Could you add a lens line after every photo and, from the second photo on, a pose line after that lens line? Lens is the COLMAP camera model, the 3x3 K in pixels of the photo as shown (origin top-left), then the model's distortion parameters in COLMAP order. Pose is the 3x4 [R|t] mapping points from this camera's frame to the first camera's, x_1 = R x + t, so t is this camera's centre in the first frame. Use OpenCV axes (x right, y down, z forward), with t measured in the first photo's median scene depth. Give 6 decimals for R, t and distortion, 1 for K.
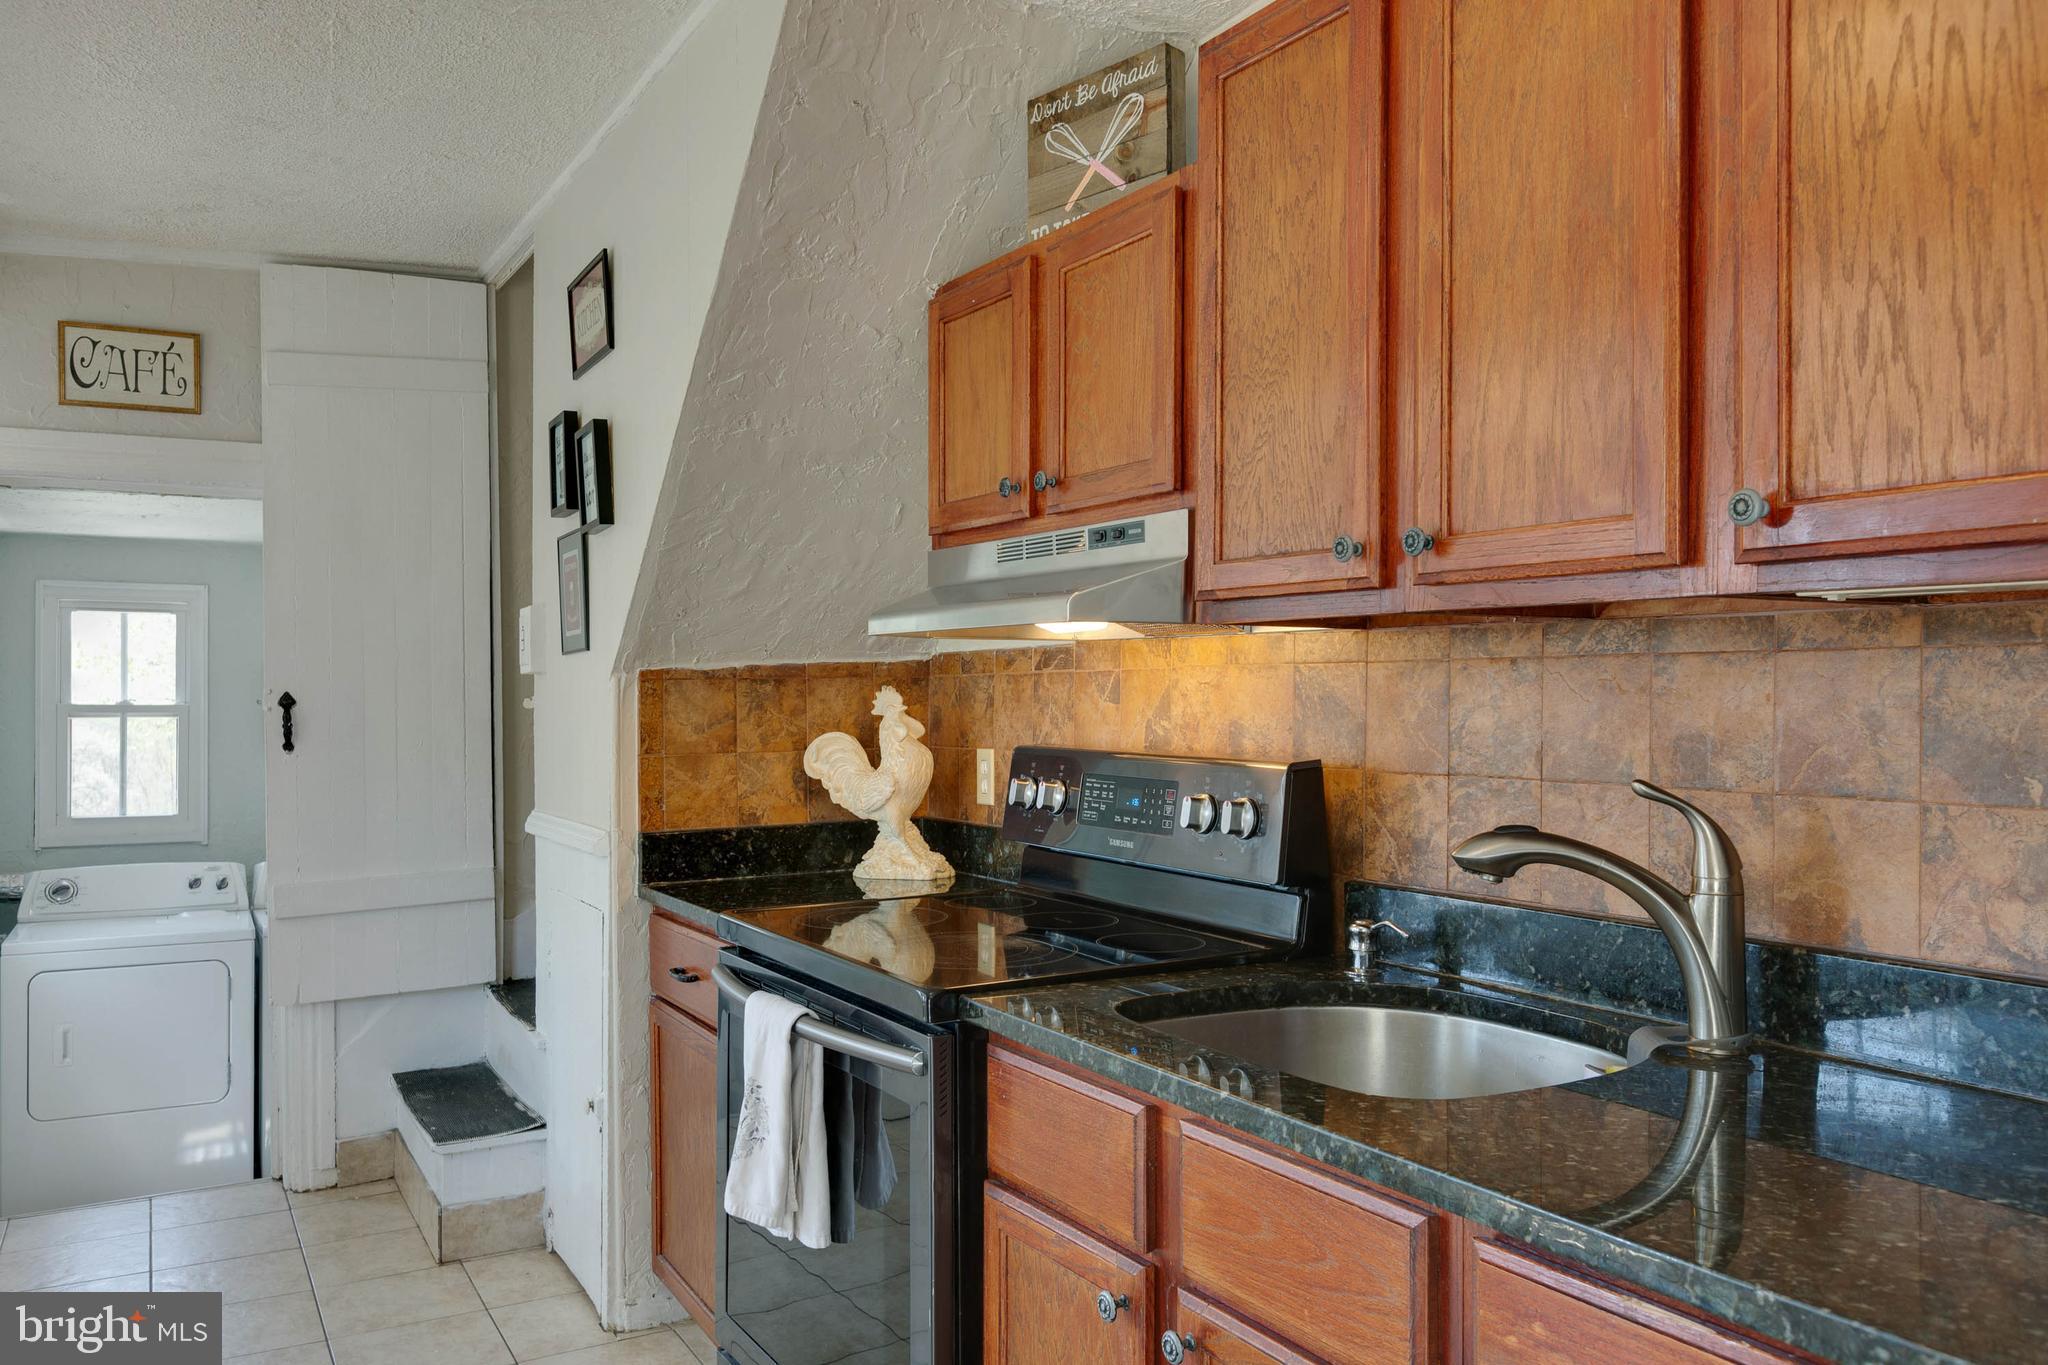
lens RADIAL K [[1536.7, 0, 1022.9], [0, 1536.7, 684.4], [0, 0, 1]] dist [0.002703, -0.009781]
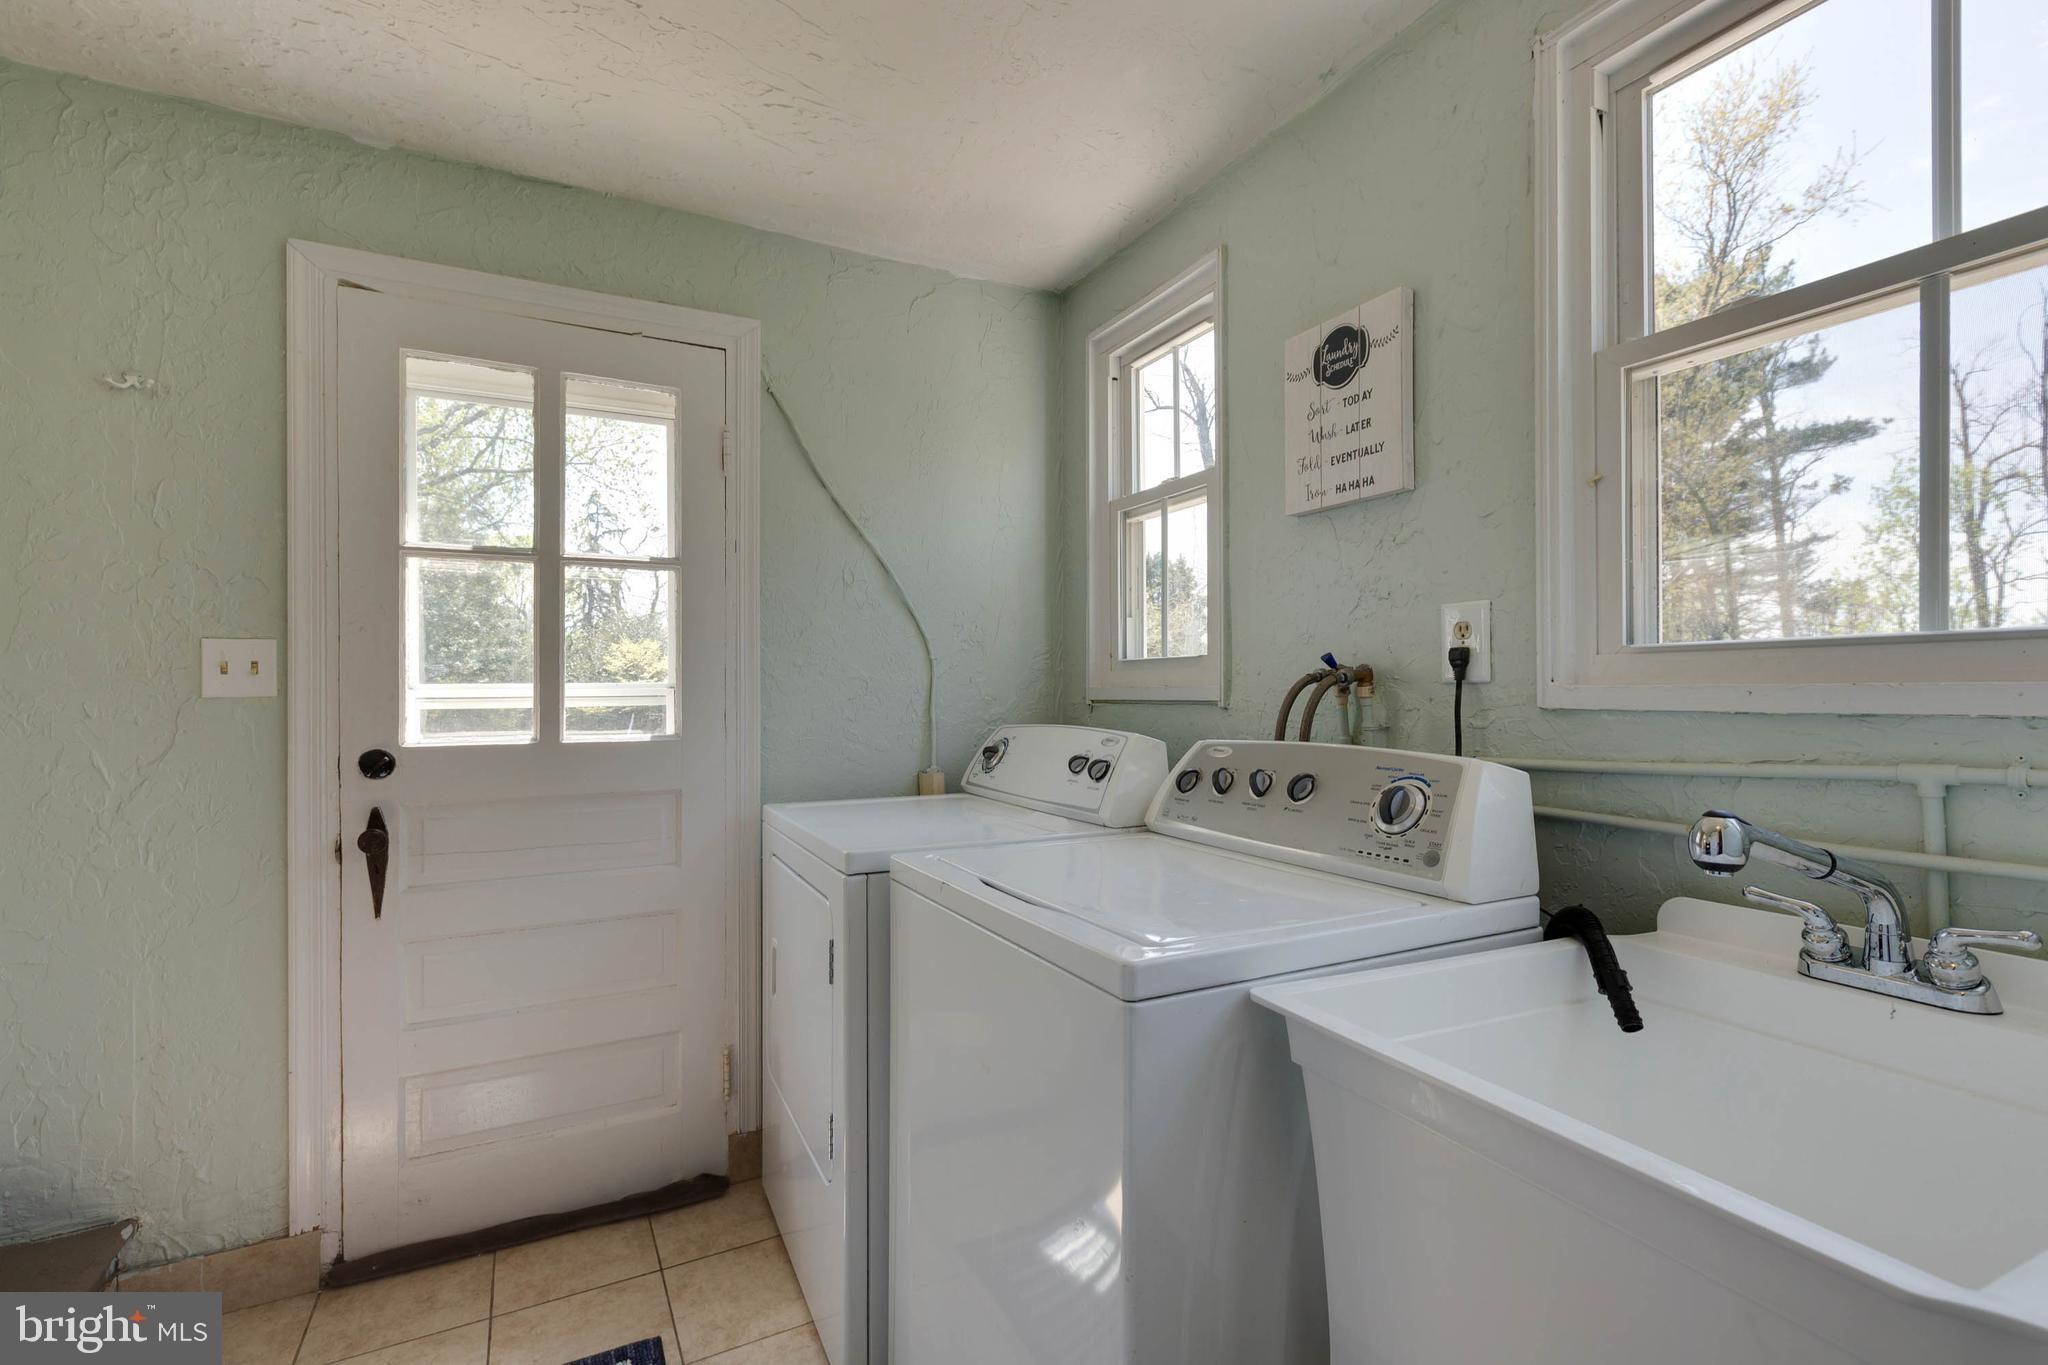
lens RADIAL K [[928.4, 0, 1026.7], [0, 928.4, 691.1], [0, 0, 1]] dist [0.001577, -0.000747]
pose [[-0.054145, -0.006501, -0.998512, -0.296503], [0.013901, 0.999877, -0.007263, 0.153192], [0.998436, -0.014273, -0.054048, 1.452392]]
